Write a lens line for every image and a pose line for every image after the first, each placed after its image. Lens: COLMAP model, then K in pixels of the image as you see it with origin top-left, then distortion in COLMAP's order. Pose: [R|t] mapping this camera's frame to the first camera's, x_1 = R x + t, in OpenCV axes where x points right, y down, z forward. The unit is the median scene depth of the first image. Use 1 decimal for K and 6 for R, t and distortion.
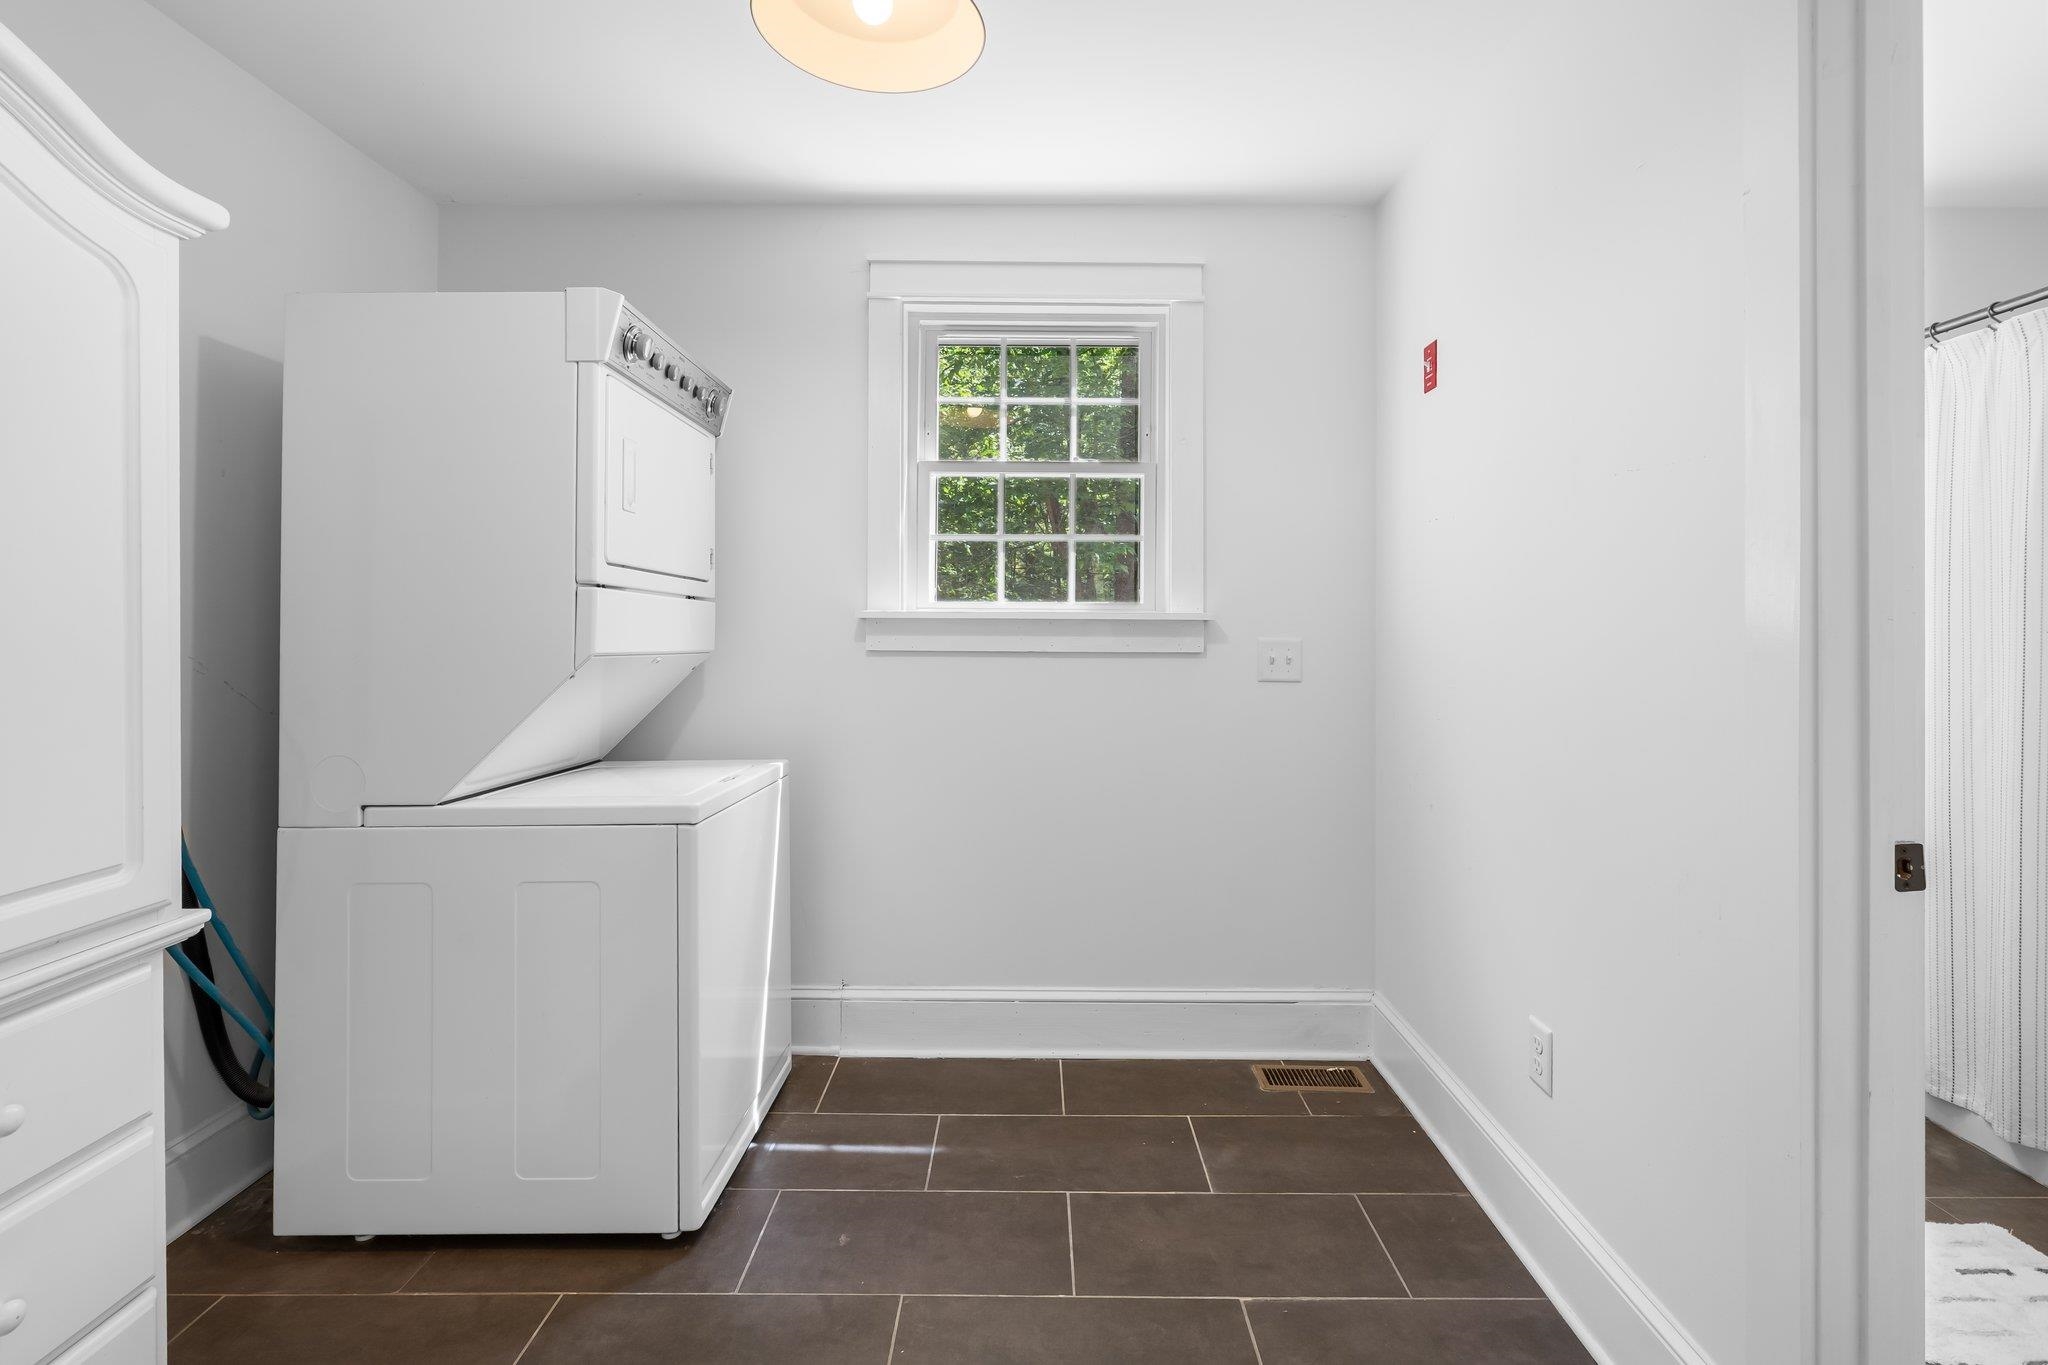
lens RADIAL K [[927.9, 0, 1026.6], [0, 927.9, 645.1], [0, 0, 1]] dist [-0.002266, 0.001080]
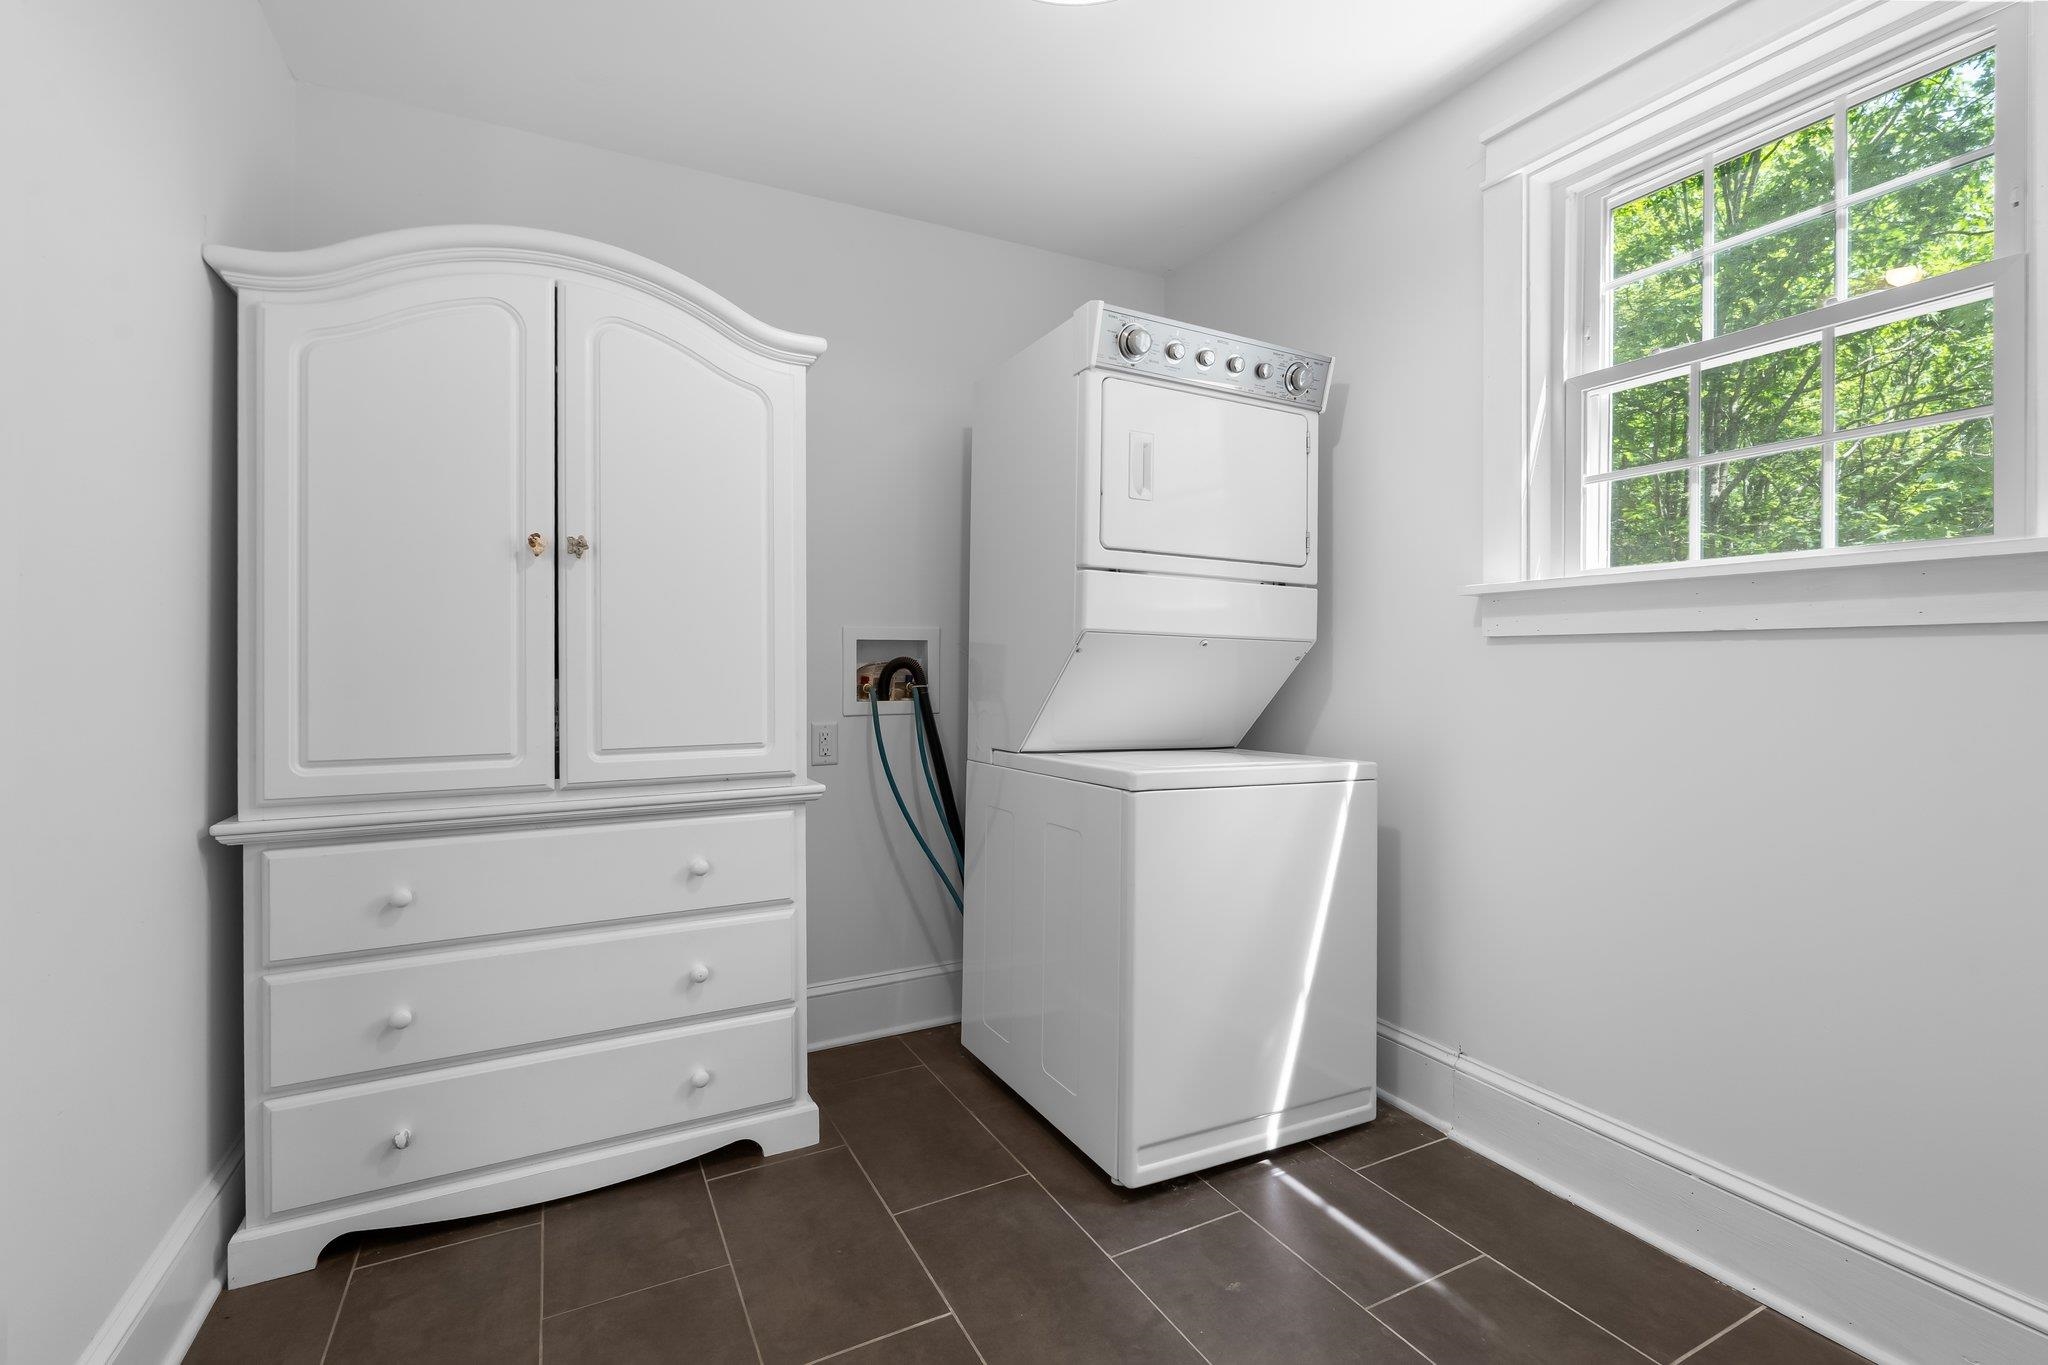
lens RADIAL K [[911.5, 0, 1024.0], [0, 911.5, 682.5], [0, 0, 1]] dist [-0.003438, 0.000067]
pose [[0.466570, 0.014120, -0.884372, 0.372093], [-0.021015, 0.999767, 0.004875, 0.054829], [0.884235, 0.016311, 0.466758, 0.329935]]
